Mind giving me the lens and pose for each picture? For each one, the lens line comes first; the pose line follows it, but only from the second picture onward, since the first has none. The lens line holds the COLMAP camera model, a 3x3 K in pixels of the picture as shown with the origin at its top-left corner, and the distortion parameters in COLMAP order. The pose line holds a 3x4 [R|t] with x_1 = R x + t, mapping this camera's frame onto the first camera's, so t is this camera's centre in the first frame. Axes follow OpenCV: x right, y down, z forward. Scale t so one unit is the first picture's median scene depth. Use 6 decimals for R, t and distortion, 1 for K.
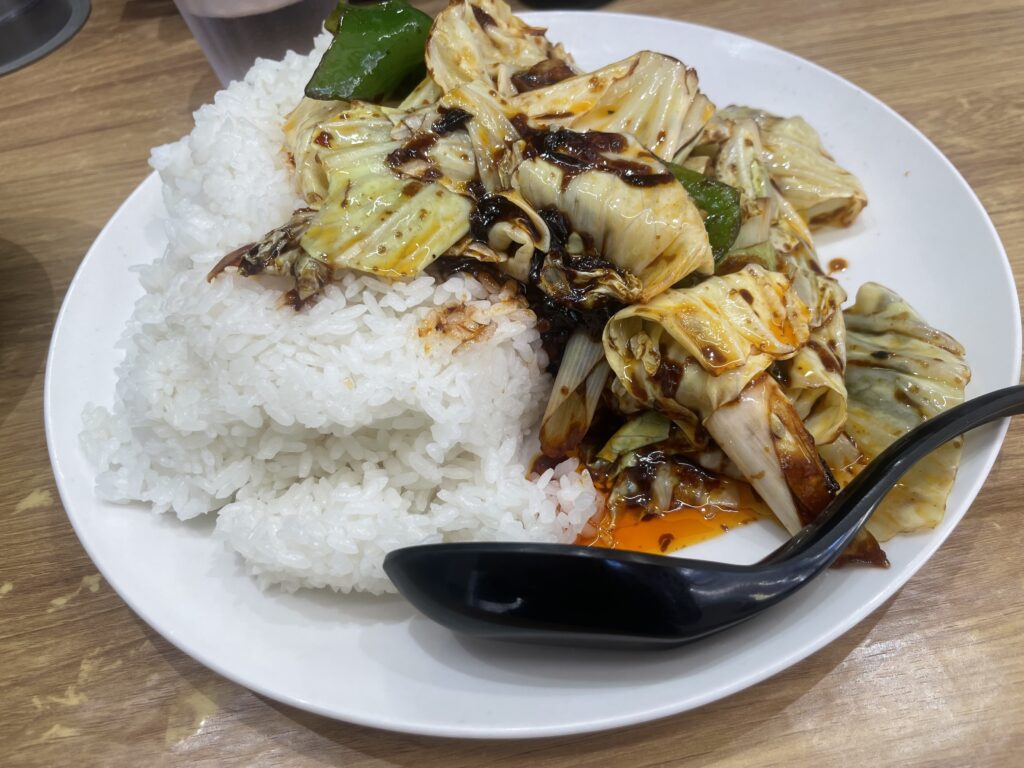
lens RADIAL K [[752.5, 0, 512.0], [0, 752.5, 384.0], [0, 0, 1]] dist [0.006189, 0.005630]
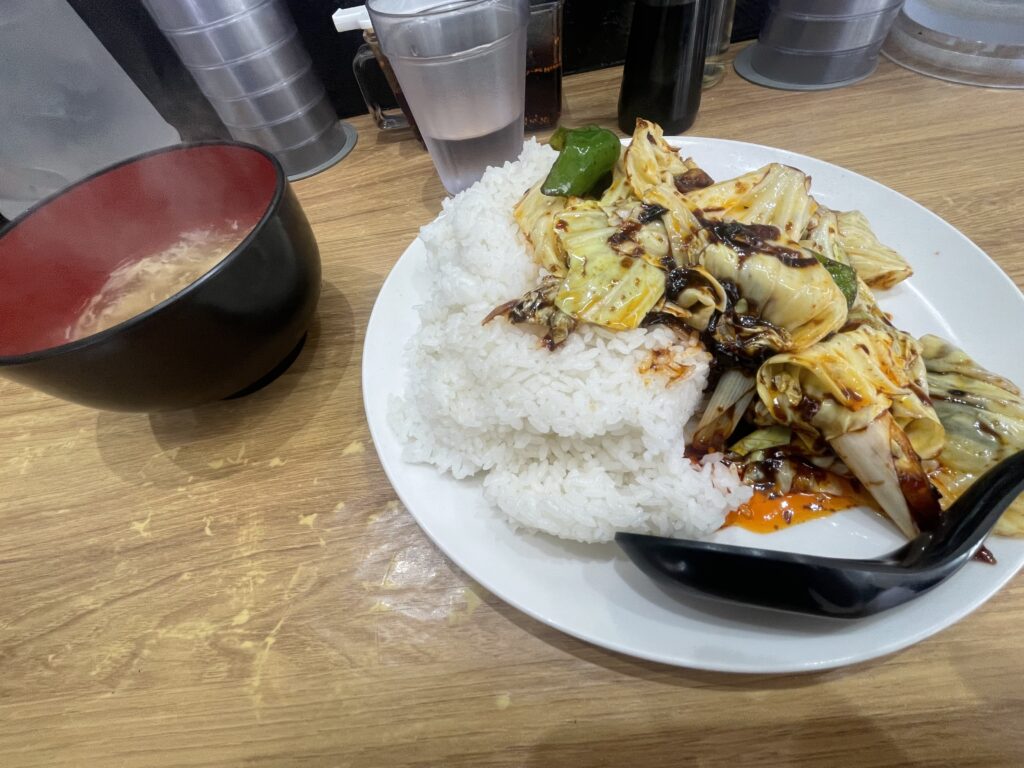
lens RADIAL K [[379.5, 0, 512.0], [0, 379.5, 384.0], [0, 0, 1]] dist [-0.001121, 0.010927]
pose [[0.996968, 0.047037, -0.061981, -0.290049], [-0.040495, 0.993869, 0.102878, -0.098867], [0.066440, -0.100056, 0.992761, 0.257360]]
